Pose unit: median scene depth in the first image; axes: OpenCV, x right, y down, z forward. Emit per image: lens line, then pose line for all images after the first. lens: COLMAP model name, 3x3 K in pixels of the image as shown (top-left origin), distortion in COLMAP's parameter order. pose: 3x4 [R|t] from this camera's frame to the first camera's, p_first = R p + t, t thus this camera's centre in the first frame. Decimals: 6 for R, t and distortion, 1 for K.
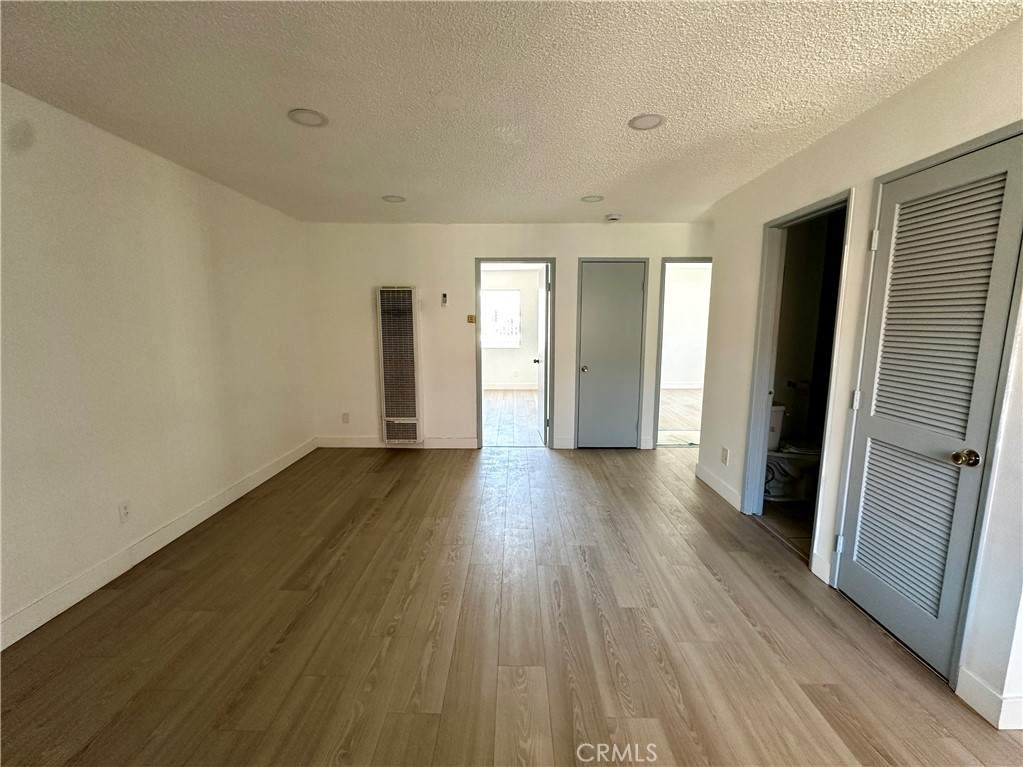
lens RADIAL K [[438.0, 0, 511.5], [0, 438.0, 383.5], [0, 0, 1]] dist [-0.000275, 0.000124]
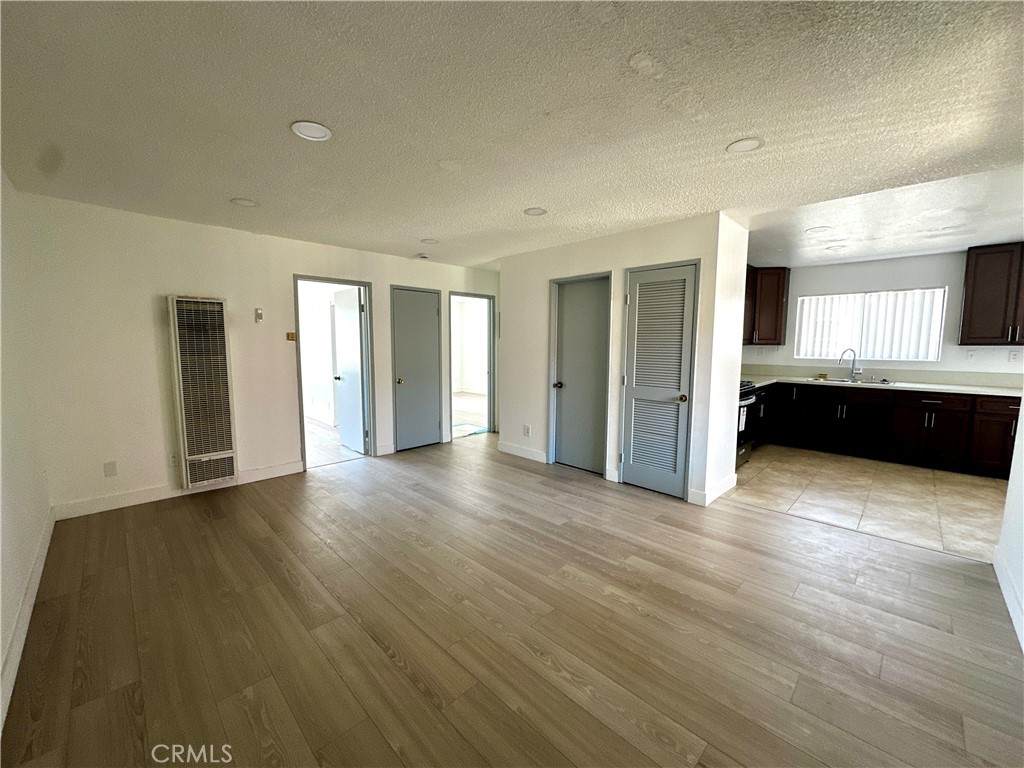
lens RADIAL K [[410.1, 0, 512.0], [0, 410.1, 384.0], [0, 0, 1]] dist [-0.001682, -0.000236]
pose [[0.704223, -0.070813, 0.706438, -0.396980], [0.097603, 0.995222, 0.002464, 0.000299], [-0.703238, 0.067215, 0.707770, 0.032426]]
